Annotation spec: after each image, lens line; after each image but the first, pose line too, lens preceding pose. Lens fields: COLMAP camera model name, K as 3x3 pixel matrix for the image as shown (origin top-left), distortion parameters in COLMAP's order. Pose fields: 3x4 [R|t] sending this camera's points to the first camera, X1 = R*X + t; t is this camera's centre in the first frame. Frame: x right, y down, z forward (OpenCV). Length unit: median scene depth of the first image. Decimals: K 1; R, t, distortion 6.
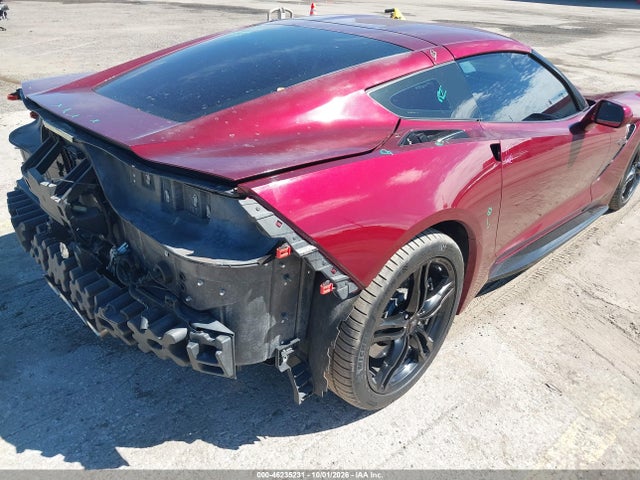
lens RADIAL K [[512.4, 0, 314.4], [0, 512.4, 244.6], [0, 0, 1]] dist [0.008144, -0.012003]
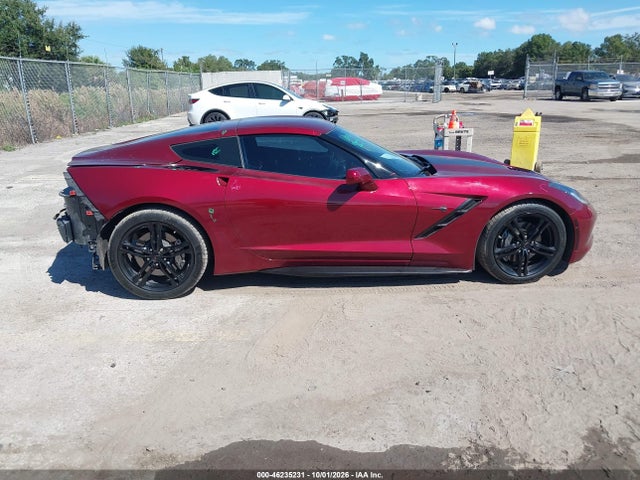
lens RADIAL K [[512.4, 0, 324.2], [0, 512.4, 238.3], [0, 0, 1]] dist [0.008144, -0.012003]
pose [[0.753446, 0.140193, -0.642391, 2.456763], [-0.268531, 0.957420, -0.106010, 0.156673], [0.600176, 0.252374, 0.759010, -0.187523]]
